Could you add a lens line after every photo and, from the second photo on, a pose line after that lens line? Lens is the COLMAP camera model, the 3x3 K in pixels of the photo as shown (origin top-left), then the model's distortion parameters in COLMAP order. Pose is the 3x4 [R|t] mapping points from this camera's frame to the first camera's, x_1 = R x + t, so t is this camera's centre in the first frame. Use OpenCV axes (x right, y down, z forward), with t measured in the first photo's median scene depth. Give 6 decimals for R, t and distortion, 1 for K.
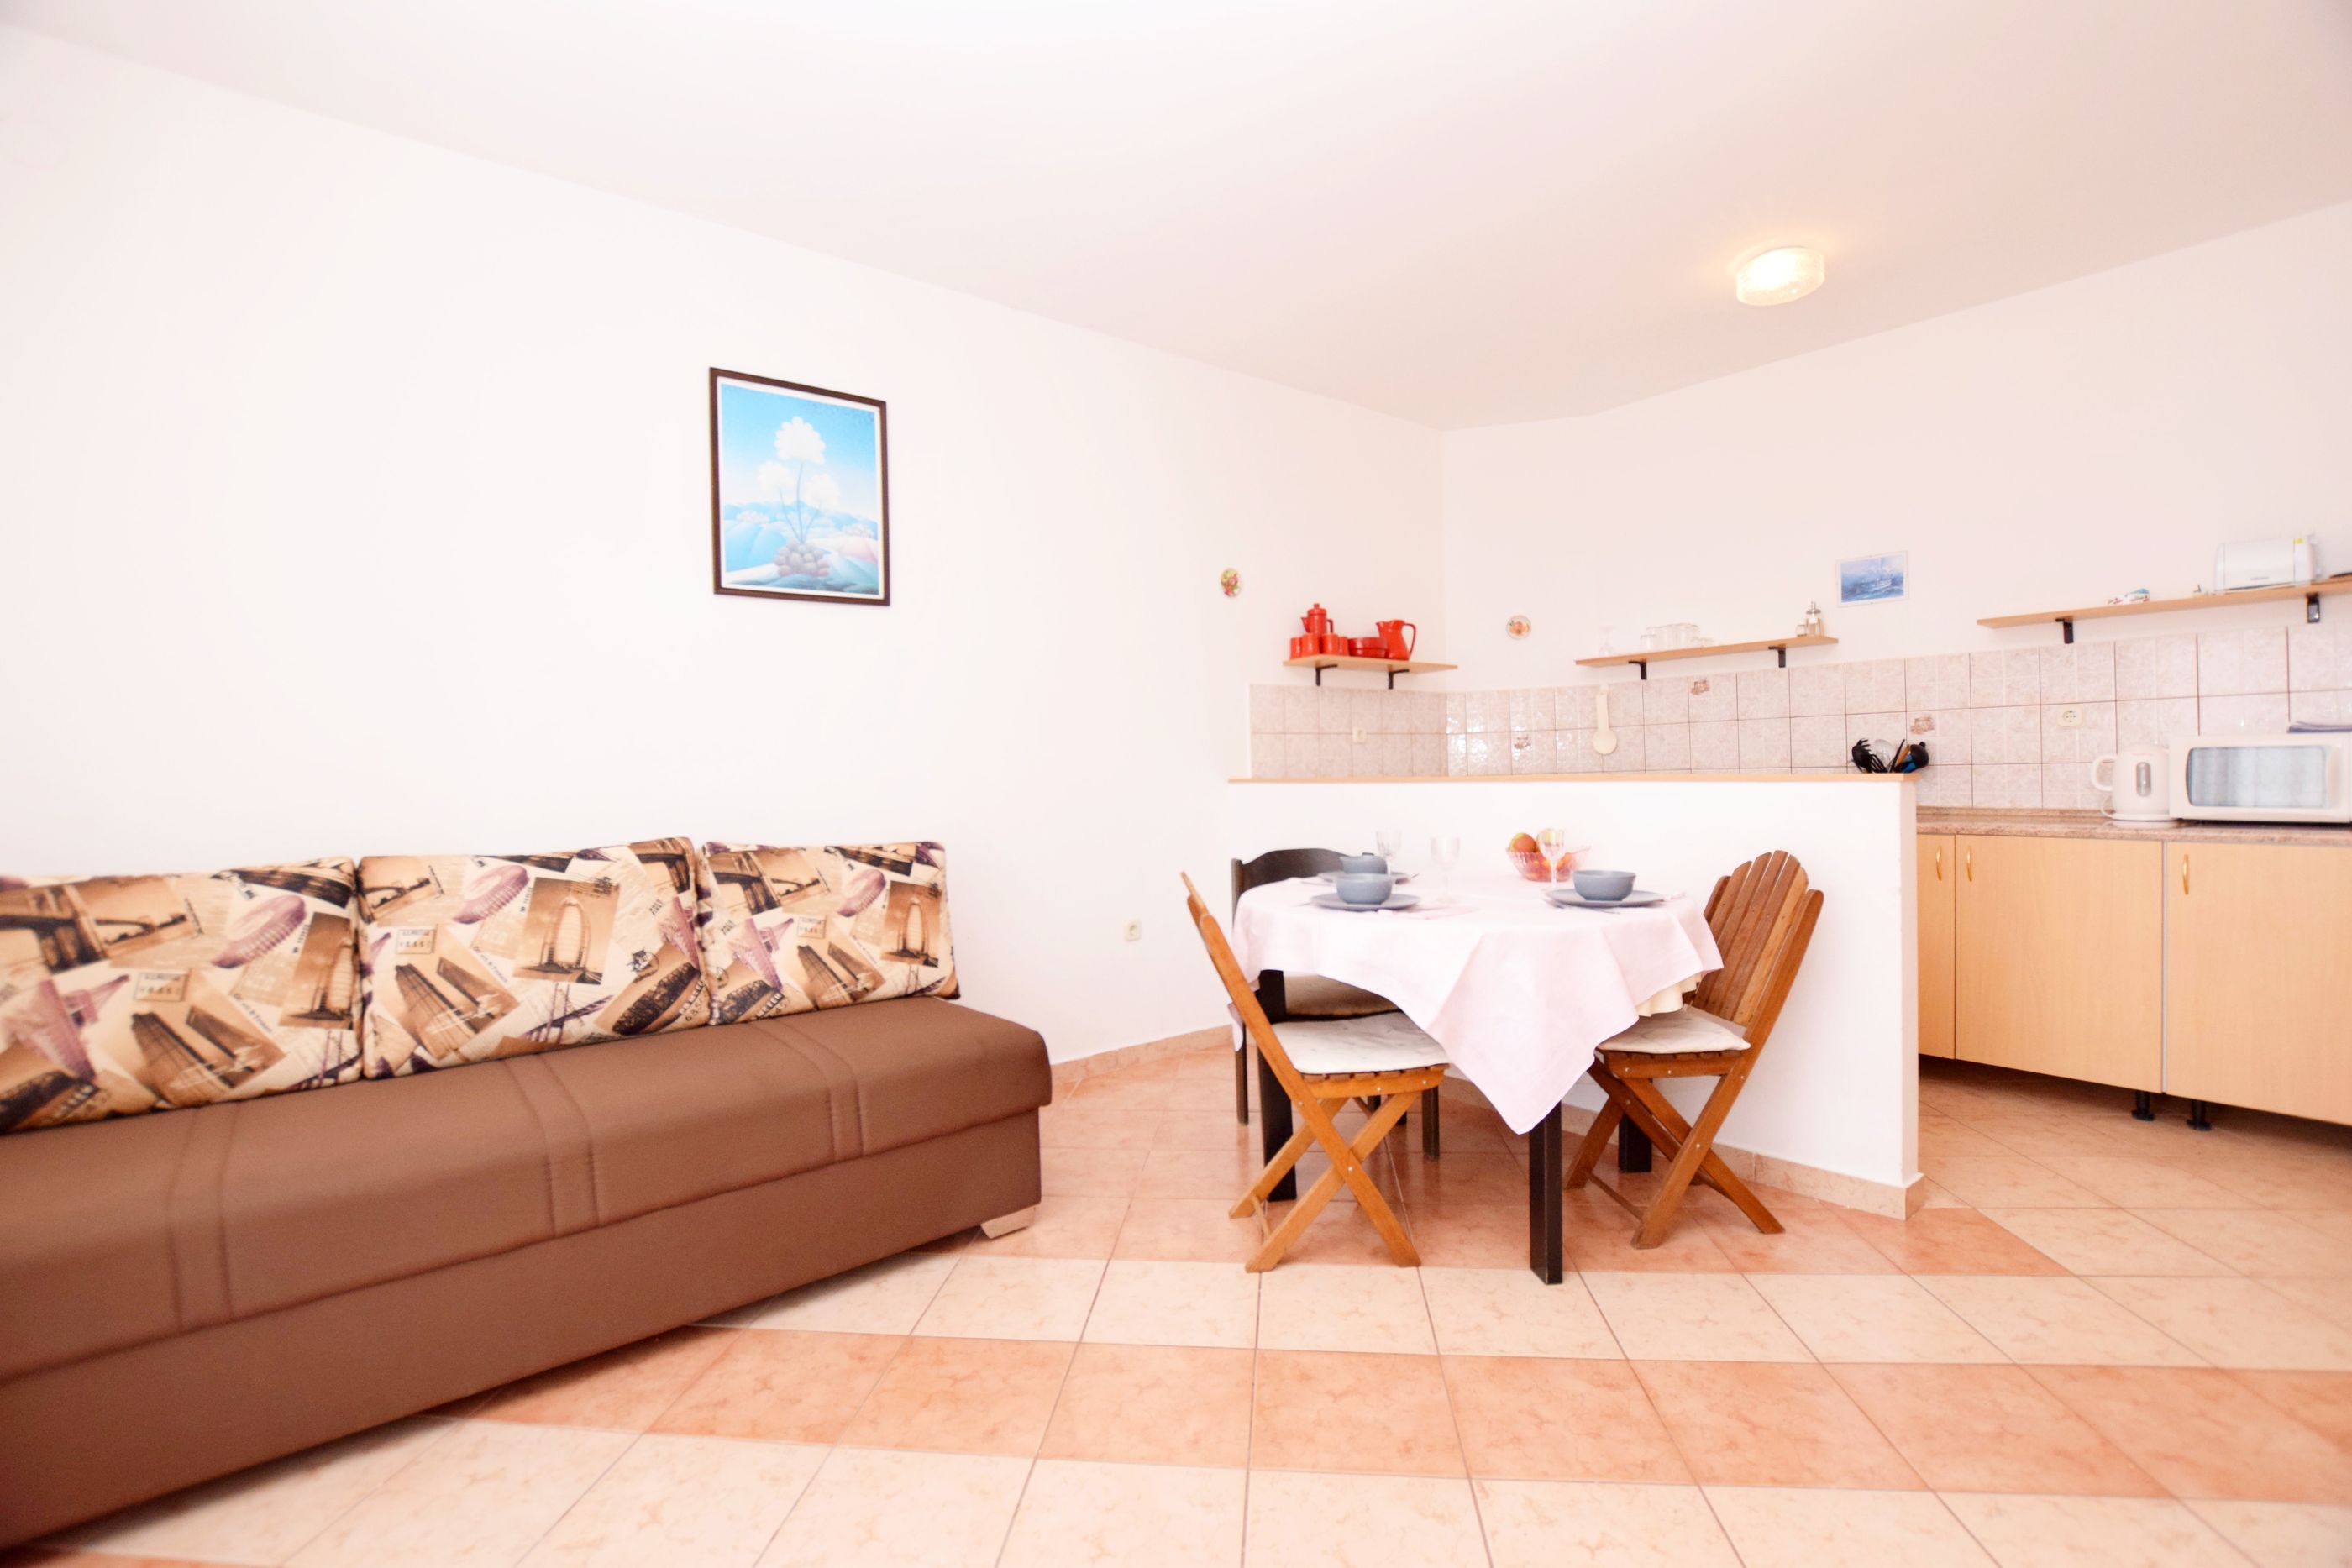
lens RADIAL K [[1041.4, 0, 1171.1], [0, 1041.4, 775.0], [0, 0, 1]] dist [-0.032732, 0.006490]
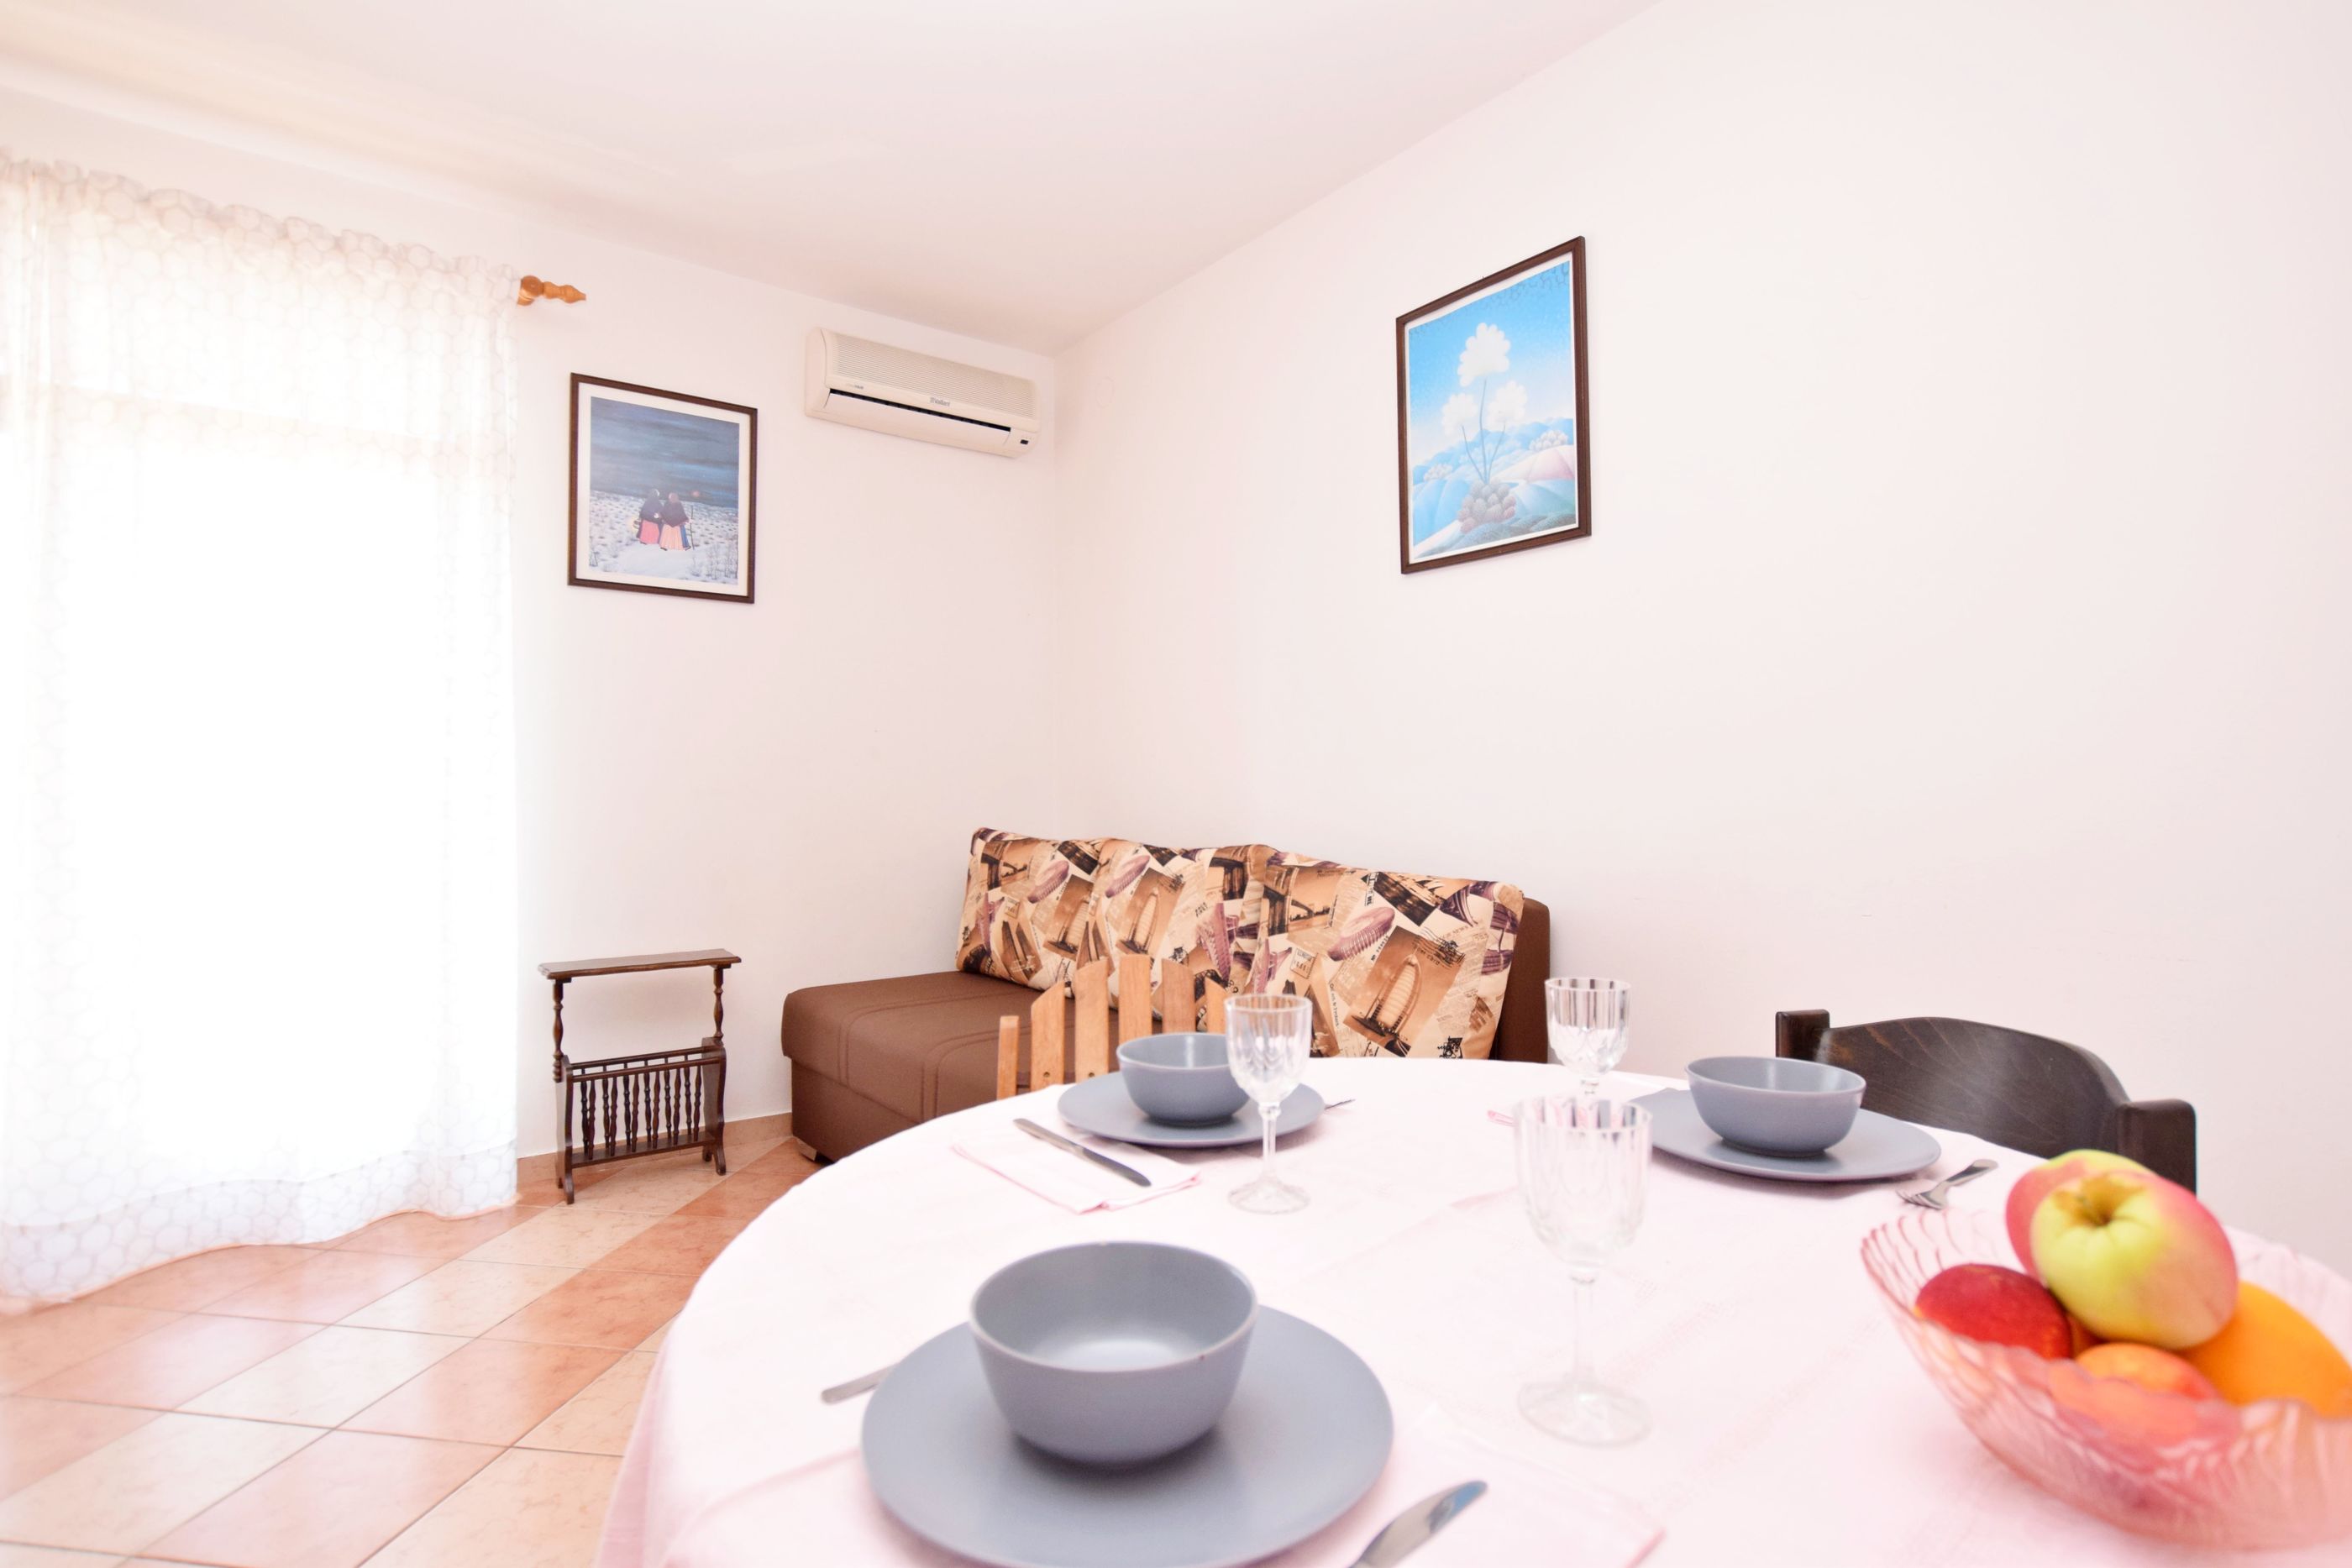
lens RADIAL K [[1166.7, 0, 1172.5], [0, 1166.7, 769.8], [0, 0, 1]] dist [-0.018337, 0.000933]
pose [[-0.030679, 0.006916, -0.999505, 0.553974], [0.000109, 0.999976, 0.006916, -0.016350], [0.999529, 0.000103, -0.030679, 0.836608]]
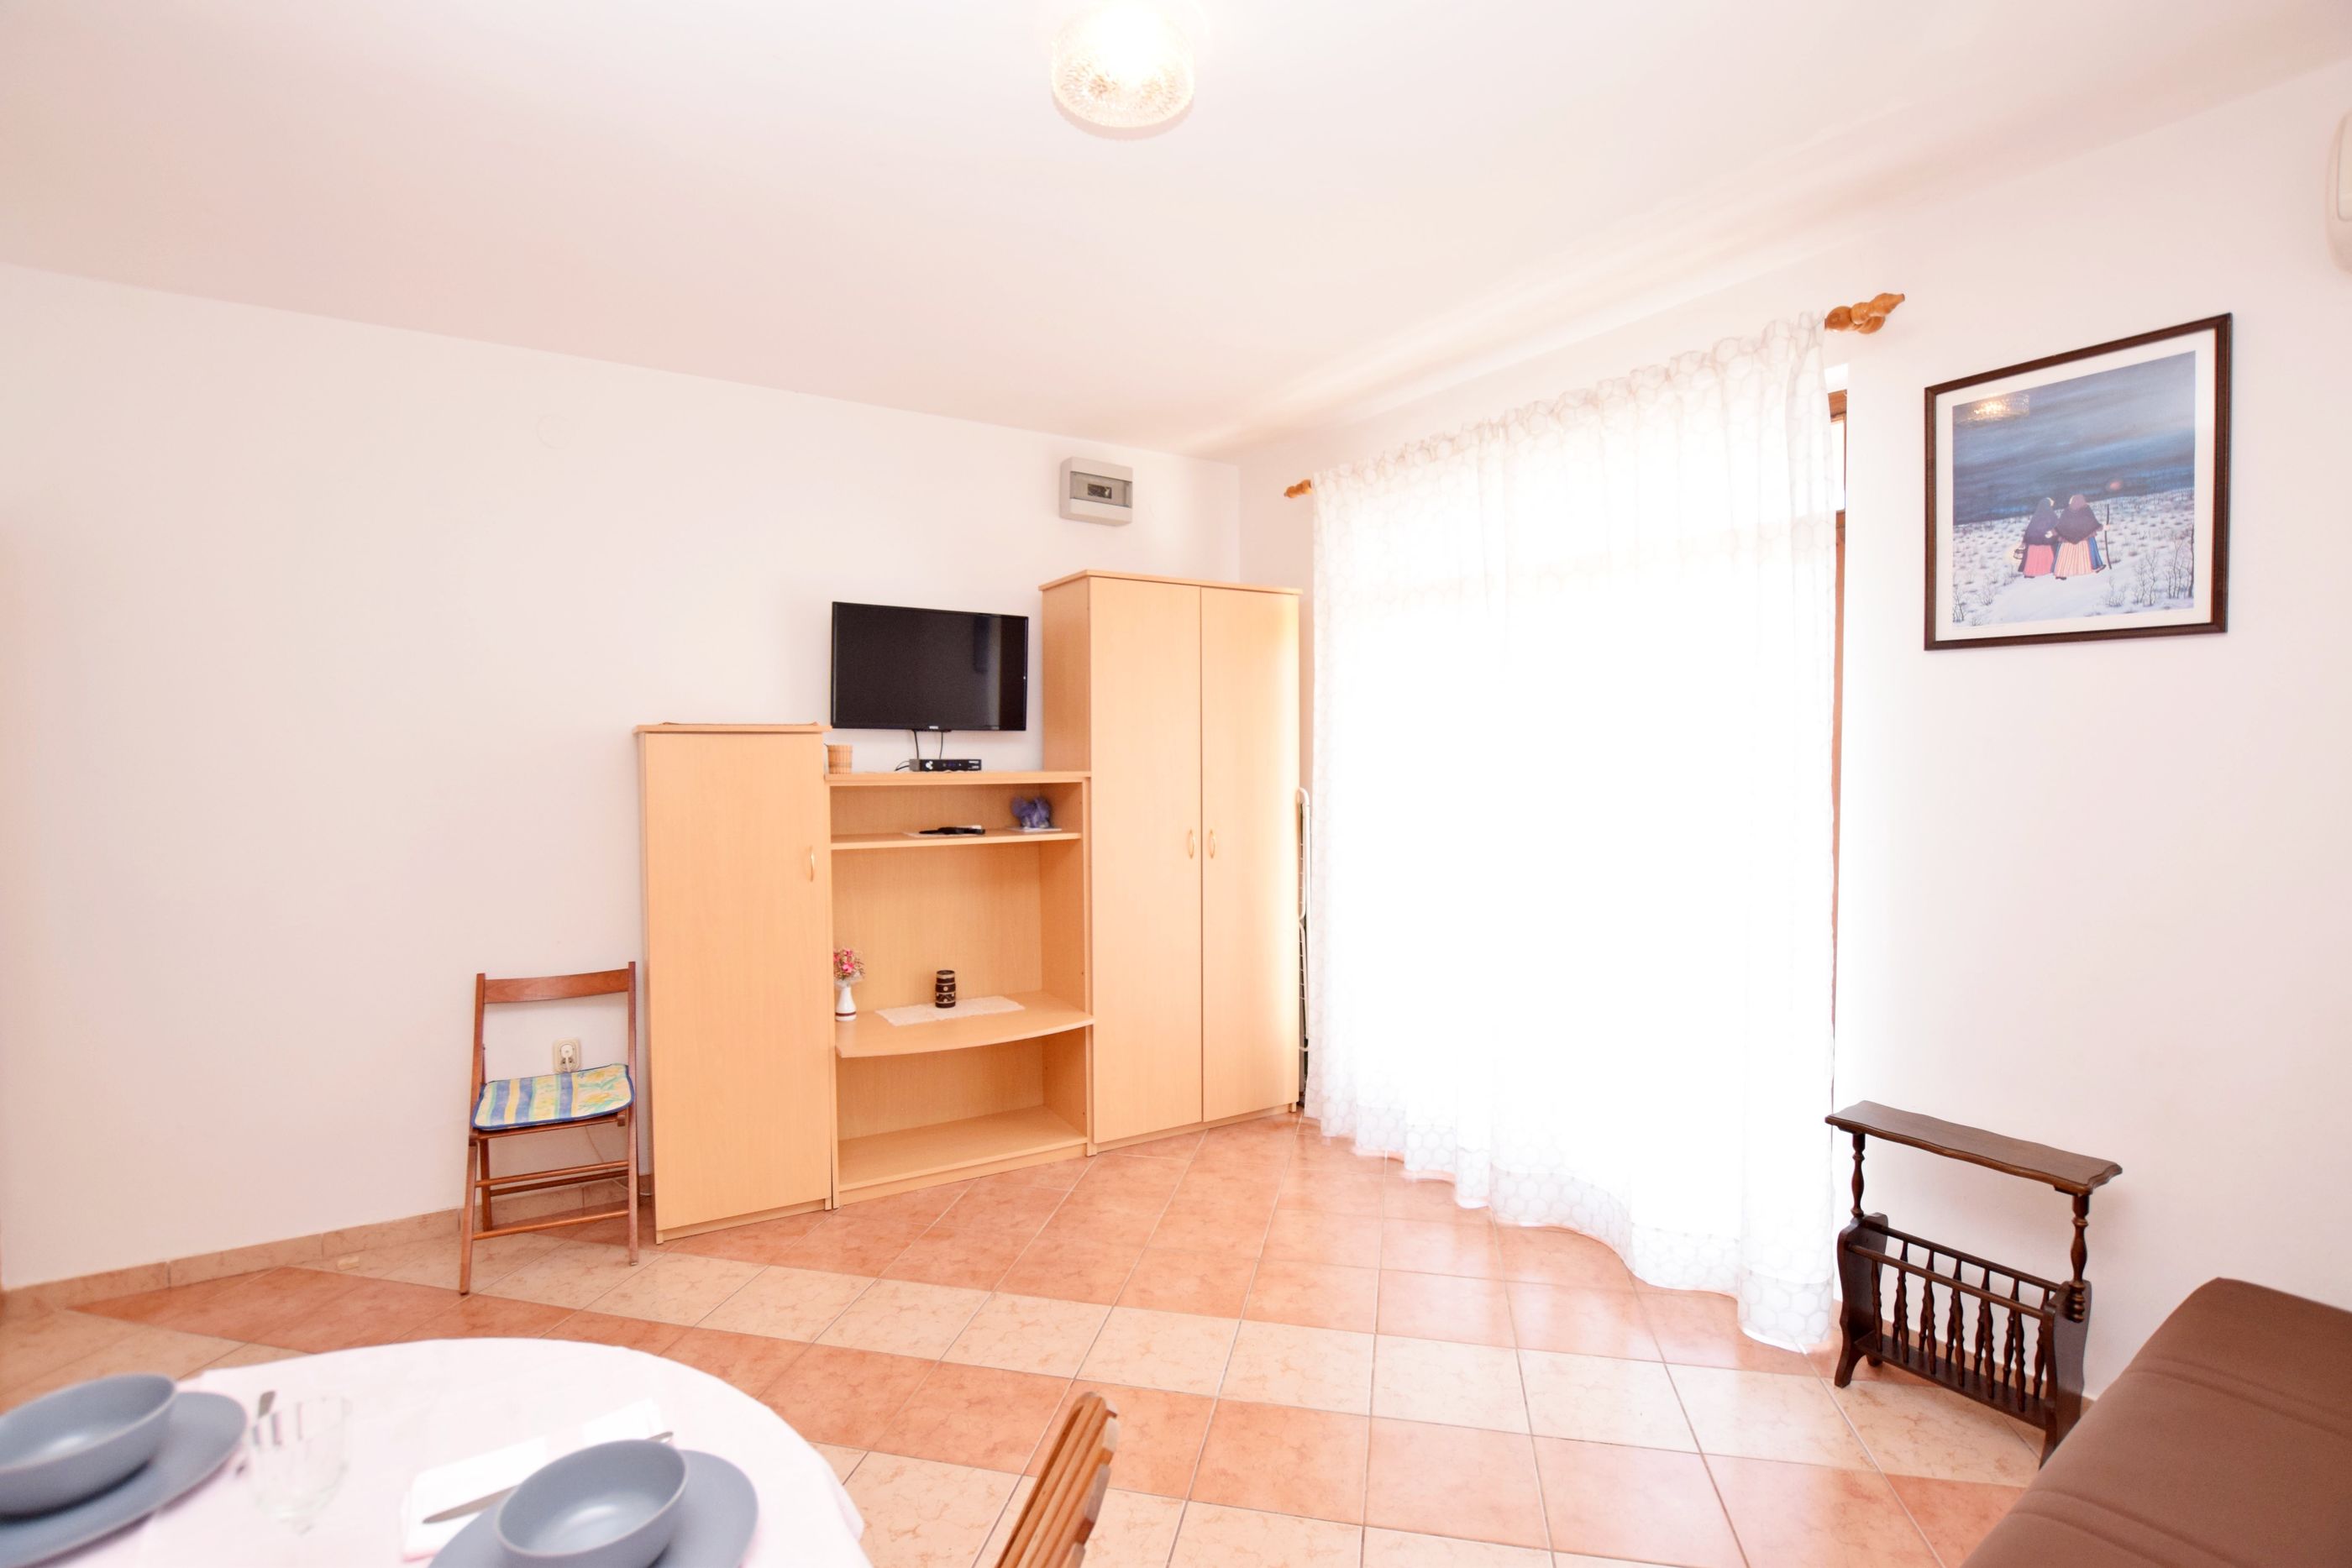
lens RADIAL K [[1041.4, 0, 1177.2], [0, 1041.4, 785.2], [0, 0, 1]] dist [-0.032732, 0.006490]
pose [[-0.994976, 0.020745, 0.097942, -0.038978], [0.023282, 0.999420, 0.024832, -0.115100], [-0.097370, 0.026988, -0.994882, 1.084063]]
